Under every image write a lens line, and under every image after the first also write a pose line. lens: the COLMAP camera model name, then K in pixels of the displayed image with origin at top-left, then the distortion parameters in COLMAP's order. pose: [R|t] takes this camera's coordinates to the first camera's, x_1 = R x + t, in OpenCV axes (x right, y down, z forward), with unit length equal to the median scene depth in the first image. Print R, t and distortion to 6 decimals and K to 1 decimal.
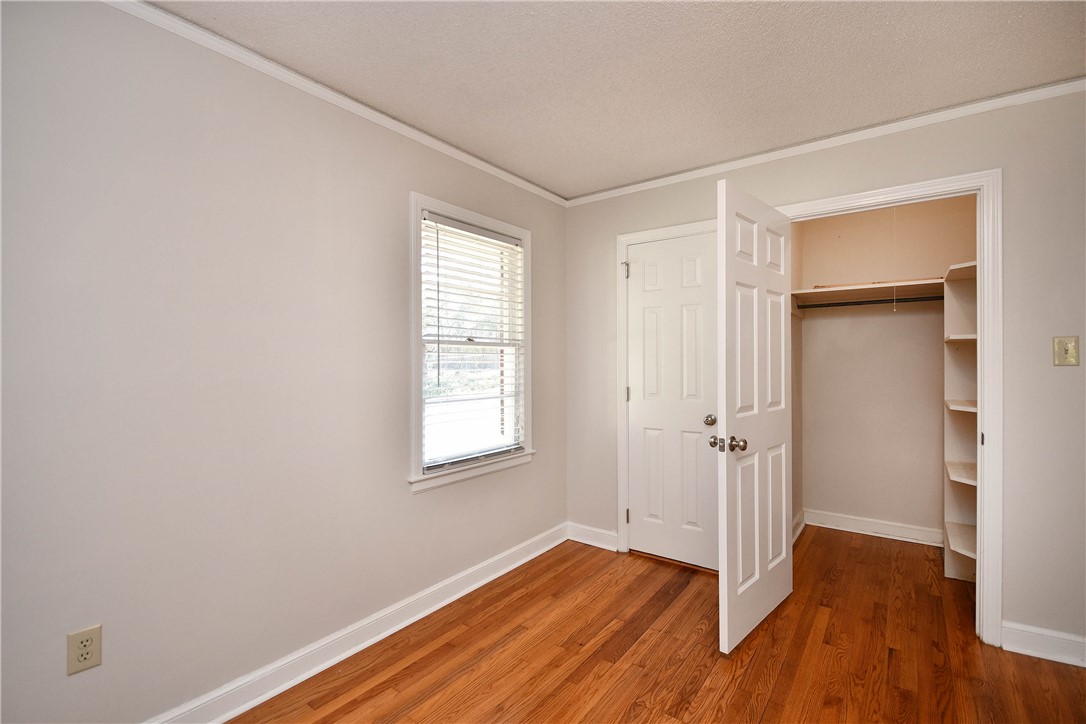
lens RADIAL K [[489.0, 0, 543.0], [0, 489.0, 362.0], [0, 0, 1]] dist [0.007584, -0.010185]
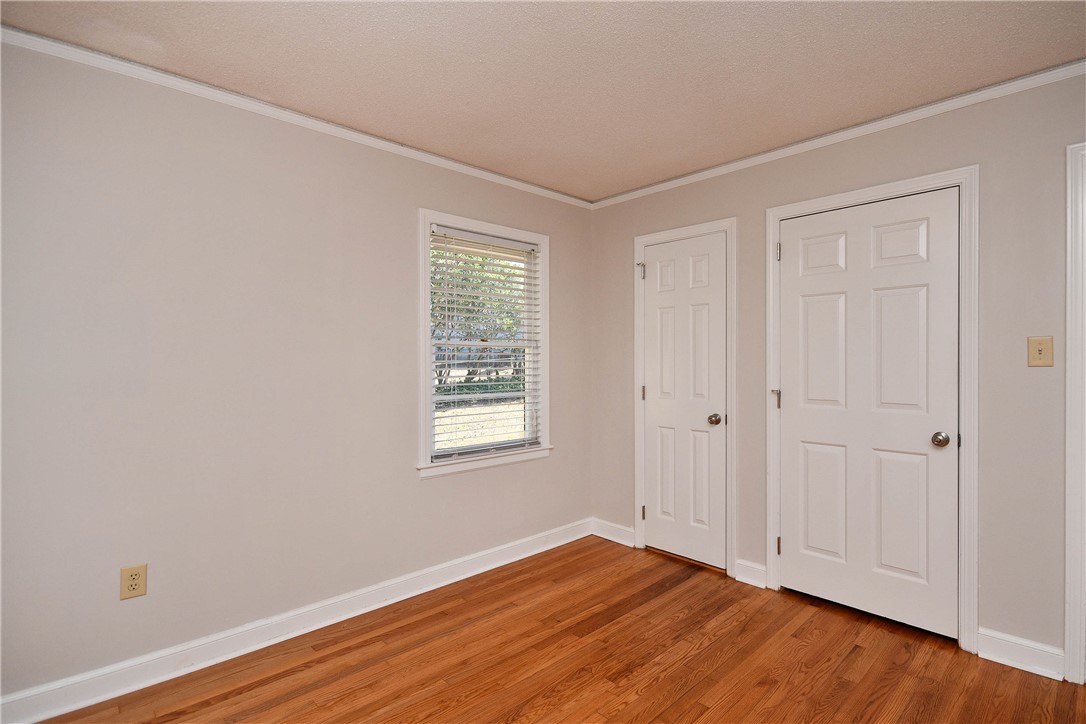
lens RADIAL K [[500.3, 0, 543.0], [0, 500.3, 362.0], [0, 0, 1]] dist [0.000244, -0.000025]
pose [[0.990497, 0.002745, -0.137506, 0.168894], [-0.002487, 0.999995, 0.002047, -0.000443], [0.137511, -0.001685, 0.990499, -0.090883]]
